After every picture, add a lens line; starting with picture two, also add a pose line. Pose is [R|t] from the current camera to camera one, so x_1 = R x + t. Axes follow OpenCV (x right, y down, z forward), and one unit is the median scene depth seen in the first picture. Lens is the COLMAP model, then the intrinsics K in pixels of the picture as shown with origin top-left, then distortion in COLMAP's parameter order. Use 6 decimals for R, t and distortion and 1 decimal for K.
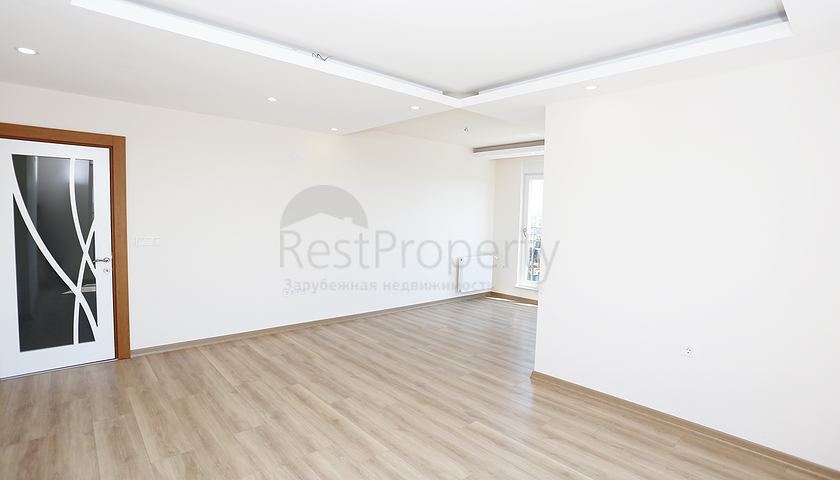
lens RADIAL K [[442.4, 0, 420.0], [0, 442.4, 240.0], [0, 0, 1]] dist [-0.001265, -0.000139]
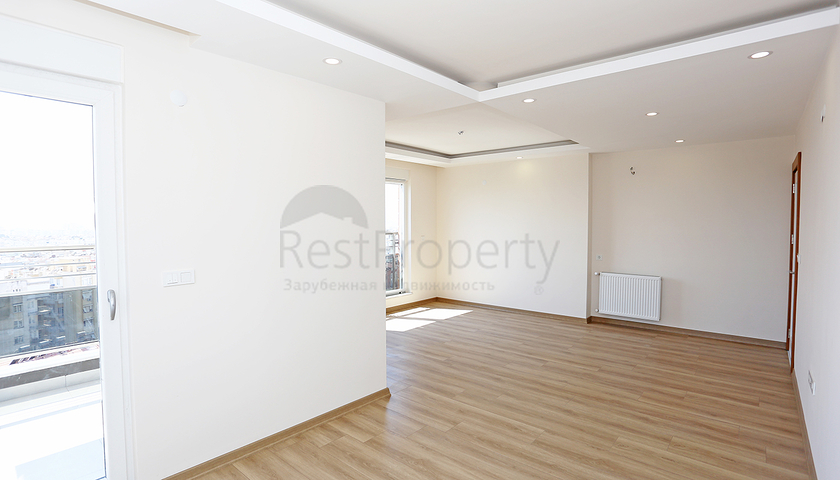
lens RADIAL K [[442.4, 0, 420.0], [0, 442.4, 240.0], [0, 0, 1]] dist [-0.001265, -0.000139]
pose [[-0.992175, -0.023049, -0.122707, 0.314614], [-0.035415, 0.994400, 0.099570, -0.108156], [0.119725, 0.103137, -0.987435, 1.919775]]
